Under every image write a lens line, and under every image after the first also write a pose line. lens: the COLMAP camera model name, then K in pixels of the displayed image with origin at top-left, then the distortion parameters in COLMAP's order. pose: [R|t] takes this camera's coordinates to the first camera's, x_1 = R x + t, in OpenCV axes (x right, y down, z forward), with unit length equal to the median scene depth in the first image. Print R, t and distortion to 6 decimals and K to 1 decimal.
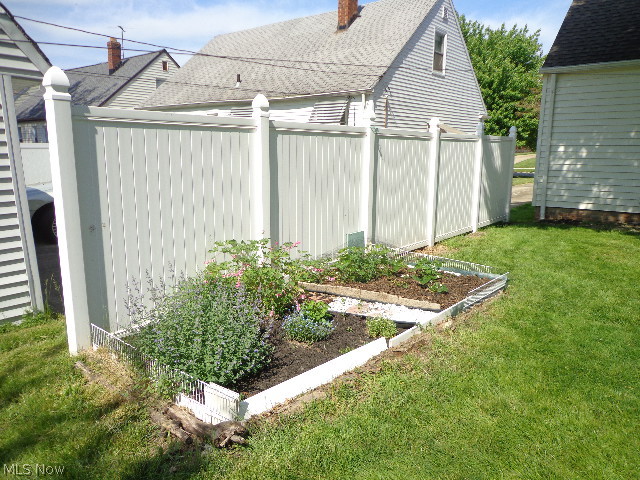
lens RADIAL K [[490.6, 0, 320.0], [0, 490.6, 240.0], [0, 0, 1]] dist [-0.004070, 0.000259]
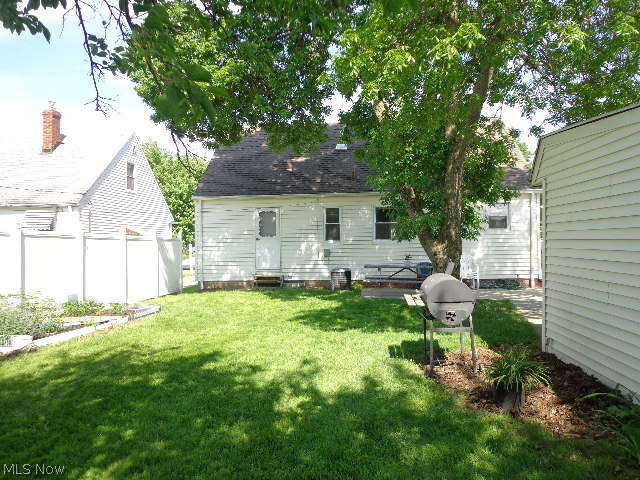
lens RADIAL K [[490.6, 0, 320.0], [0, 490.6, 240.0], [0, 0, 1]] dist [-0.004070, 0.000259]
pose [[0.842752, -0.014623, 0.538103, -0.050920], [0.123397, 0.978260, -0.166674, 0.084538], [-0.523968, 0.206865, 0.826235, -0.388246]]
